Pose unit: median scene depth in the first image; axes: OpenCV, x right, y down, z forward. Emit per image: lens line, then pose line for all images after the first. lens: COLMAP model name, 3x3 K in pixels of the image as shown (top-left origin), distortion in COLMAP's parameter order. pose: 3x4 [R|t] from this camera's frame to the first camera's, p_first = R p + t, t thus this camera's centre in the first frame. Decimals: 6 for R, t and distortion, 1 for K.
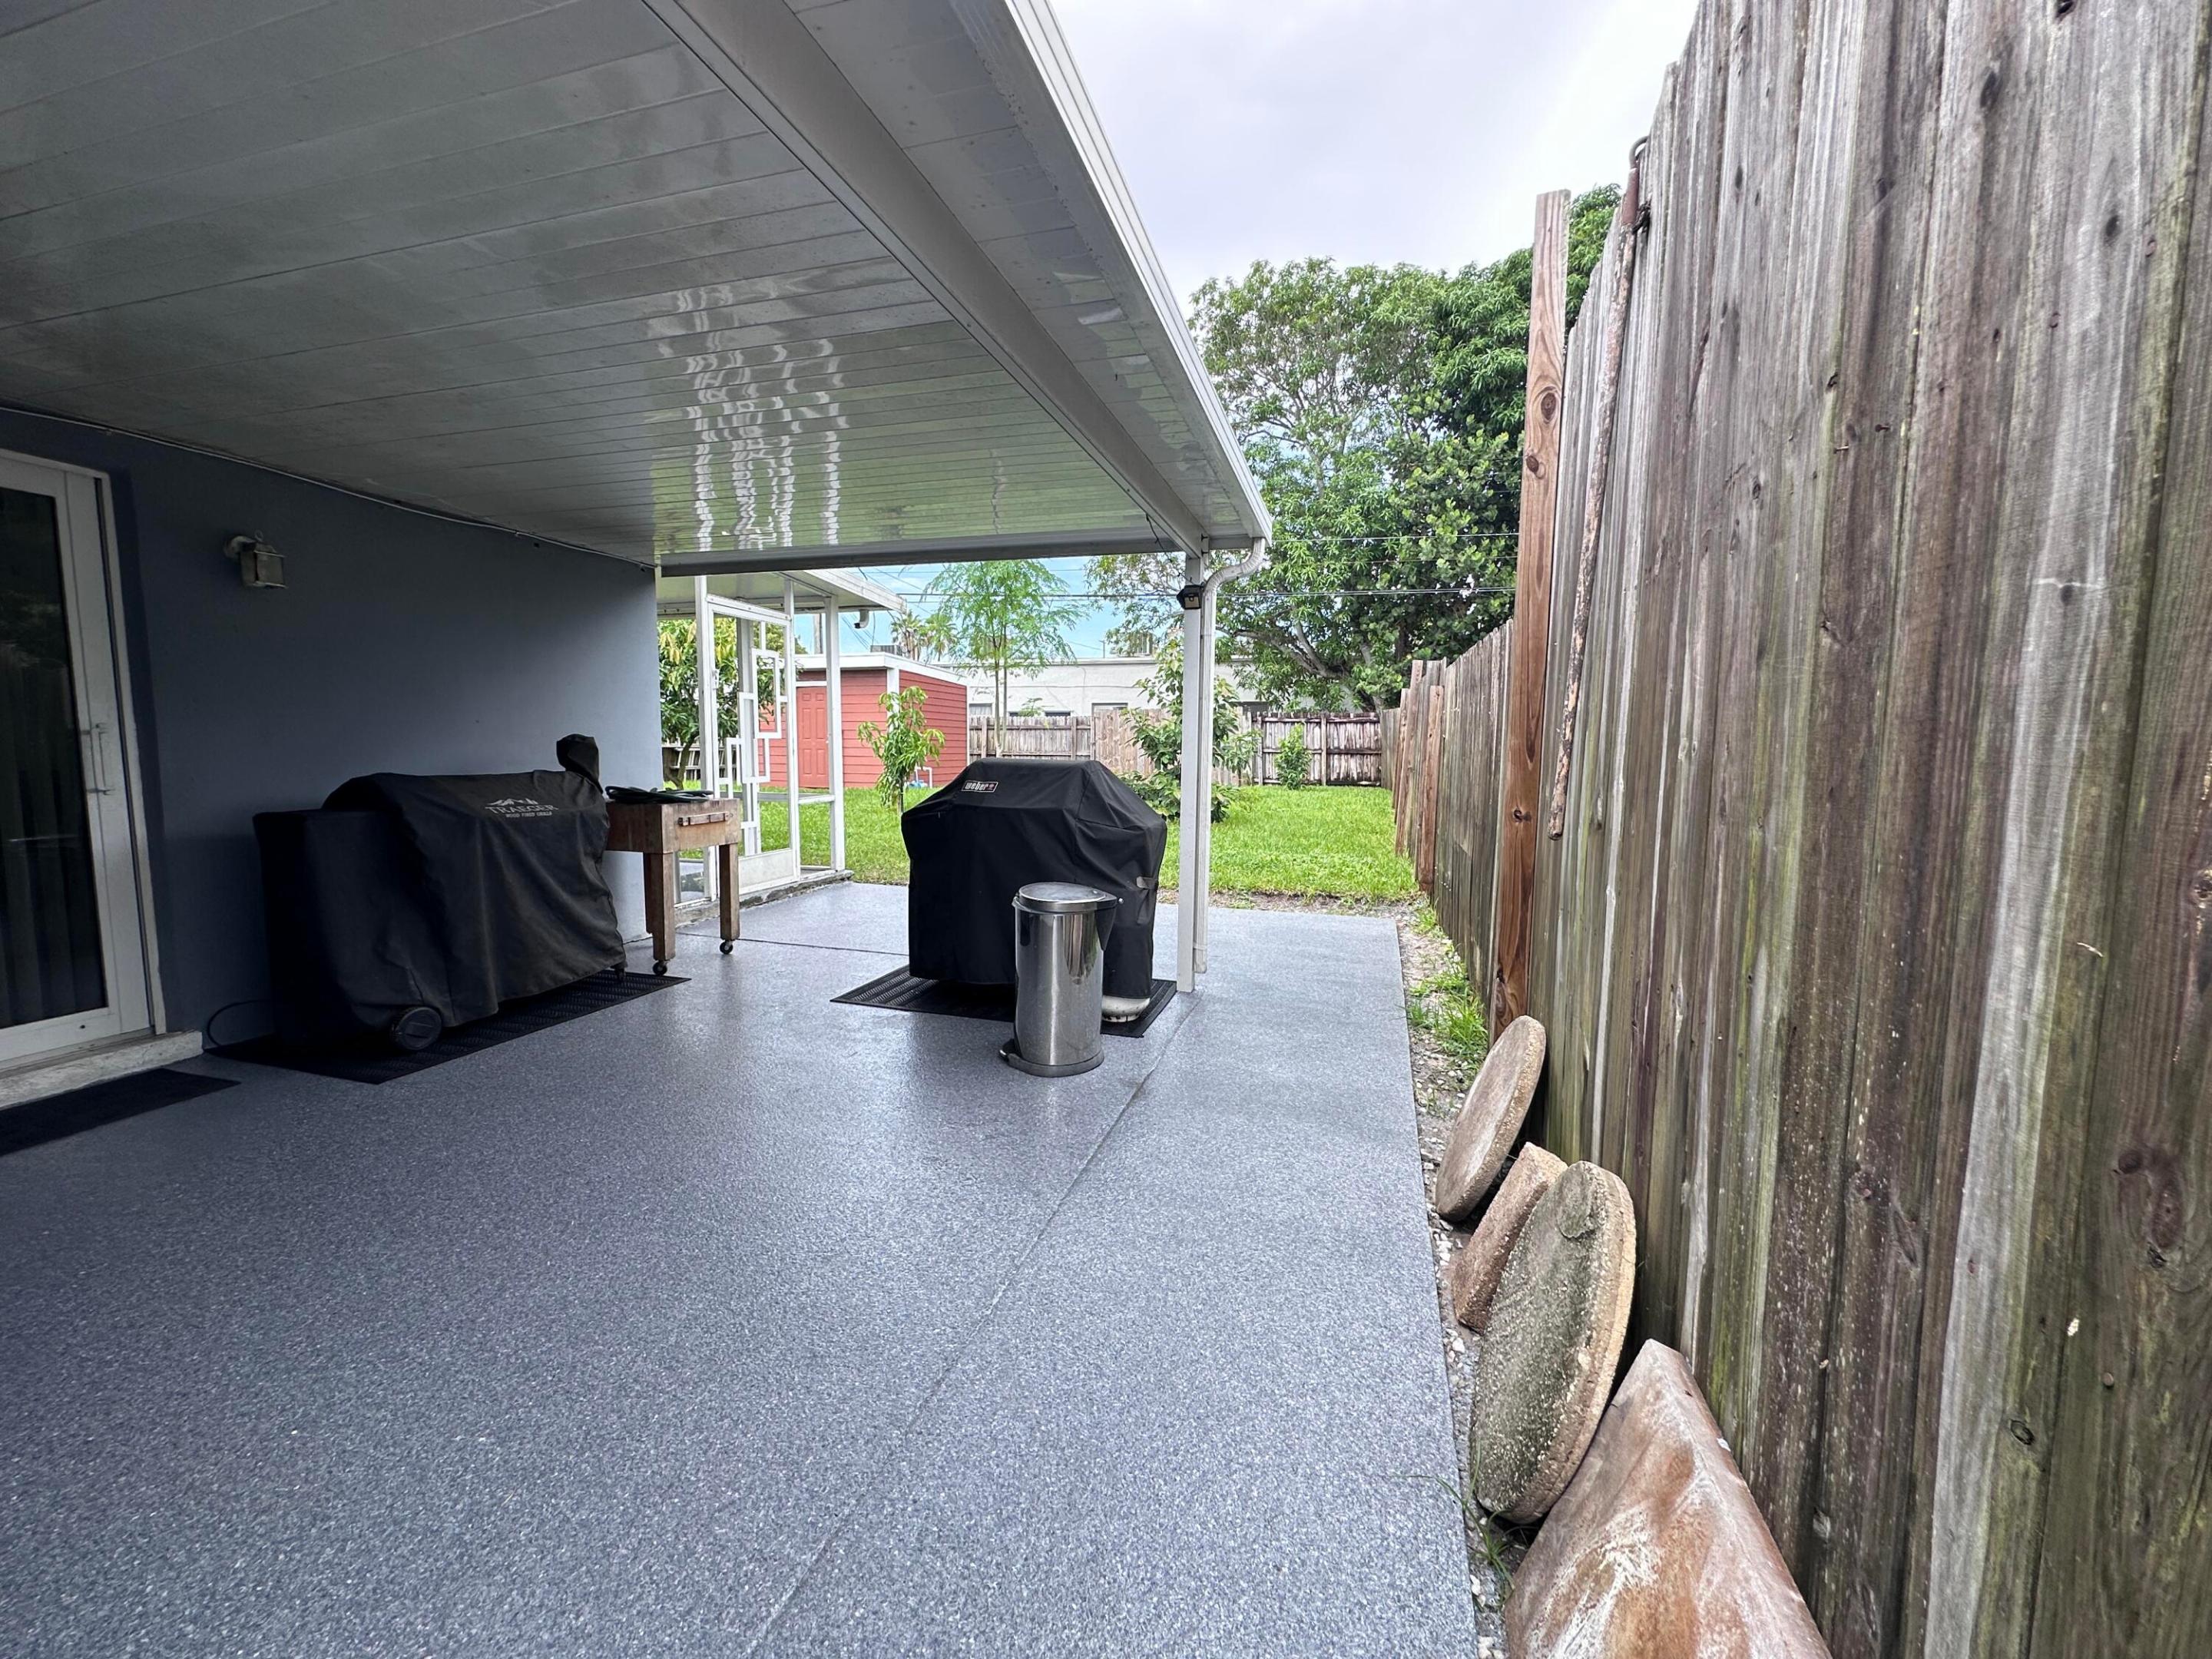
lens RADIAL K [[884.0, 0, 1106.0], [0, 884.0, 829.5], [0, 0, 1]] dist [-0.003279, 0.000344]
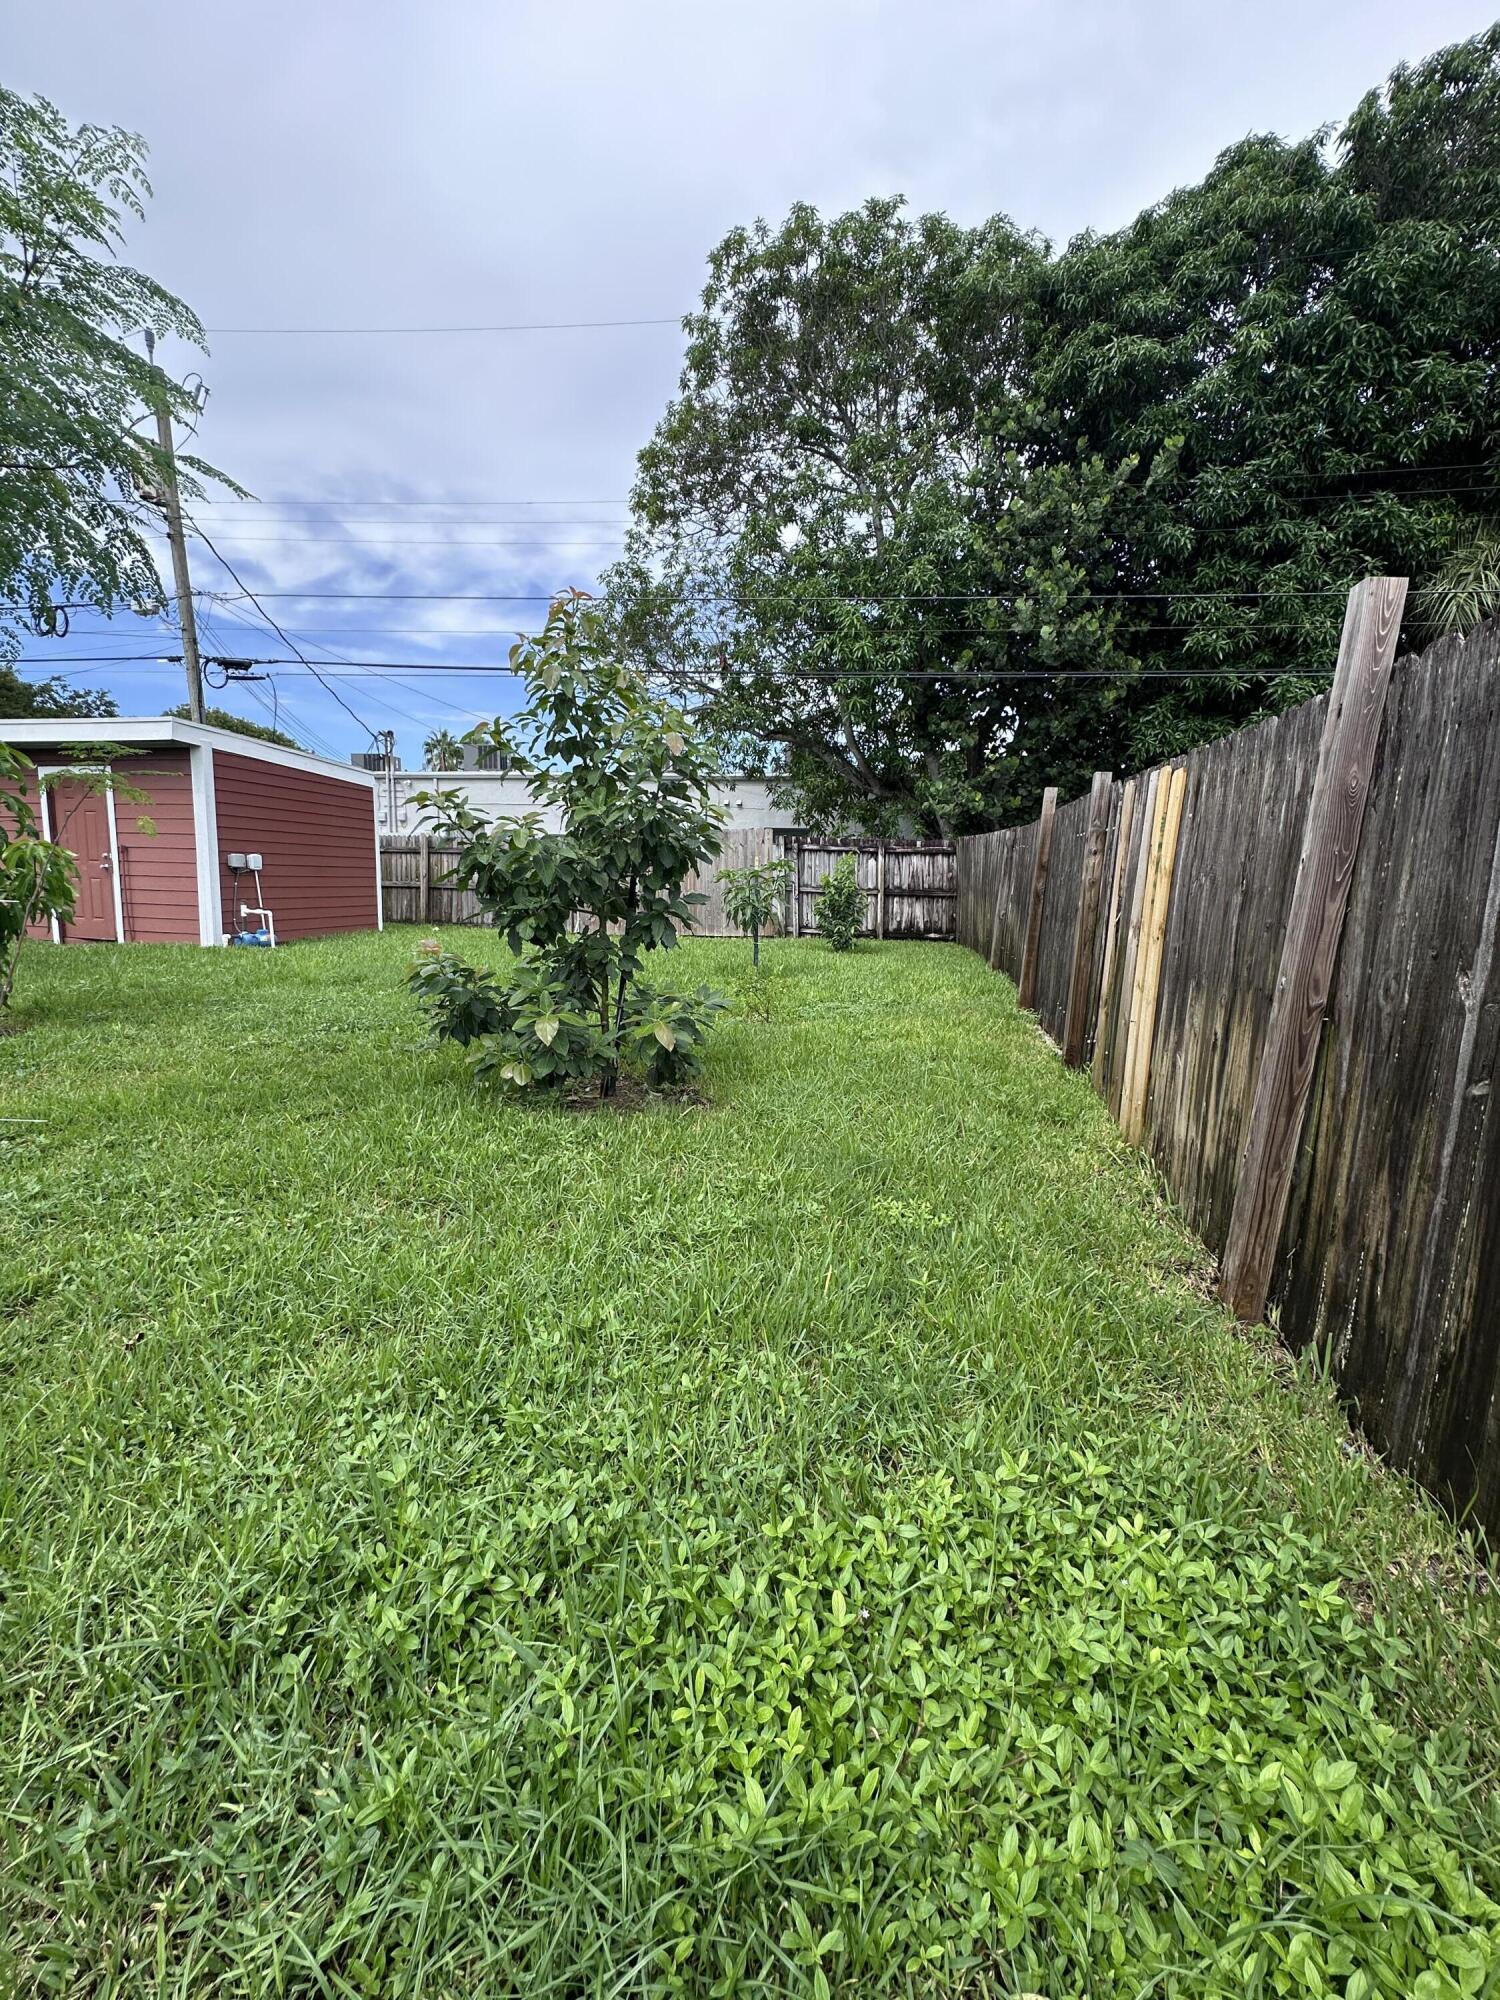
lens RADIAL K [[799.2, 0, 750.0], [0, 799.2, 1000.0], [0, 0, 1]] dist [-0.003279, 0.000344]
pose [[0.994164, 0.001696, 0.107866, 0.066385], [-0.008105, 0.998225, 0.059003, -0.036903], [-0.107574, -0.059533, 0.992413, 0.344503]]
